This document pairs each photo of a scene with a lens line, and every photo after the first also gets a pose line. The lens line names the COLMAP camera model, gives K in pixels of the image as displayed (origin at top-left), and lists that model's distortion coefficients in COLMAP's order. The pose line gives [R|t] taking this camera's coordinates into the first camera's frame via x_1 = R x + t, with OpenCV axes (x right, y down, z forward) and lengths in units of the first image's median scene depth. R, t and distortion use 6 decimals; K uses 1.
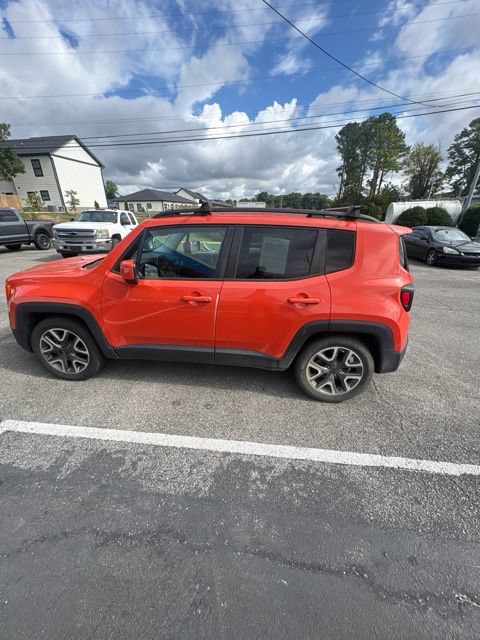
lens RADIAL K [[253.4, 0, 243.6], [0, 253.4, 318.4], [0, 0, 1]] dist [-0.000105, 0.000079]
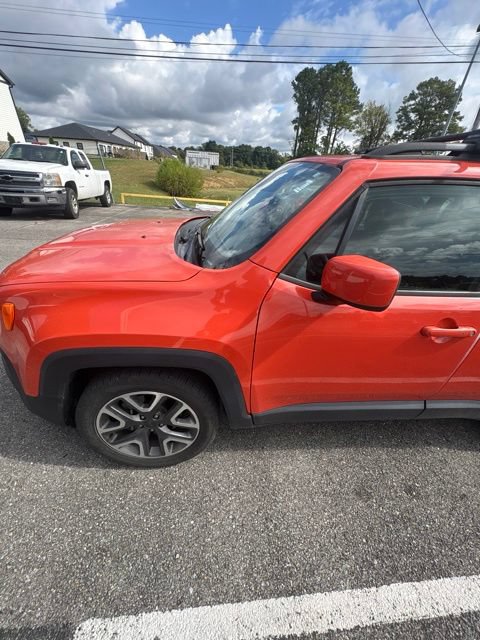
lens RADIAL K [[253.4, 0, 241.2], [0, 253.4, 316.1], [0, 0, 1]] dist [-0.000105, 0.000079]
pose [[0.981855, -0.037037, 0.185983, -0.180701], [0.010500, 0.989856, 0.141687, -0.048245], [-0.189344, -0.137163, 0.972283, 0.147029]]
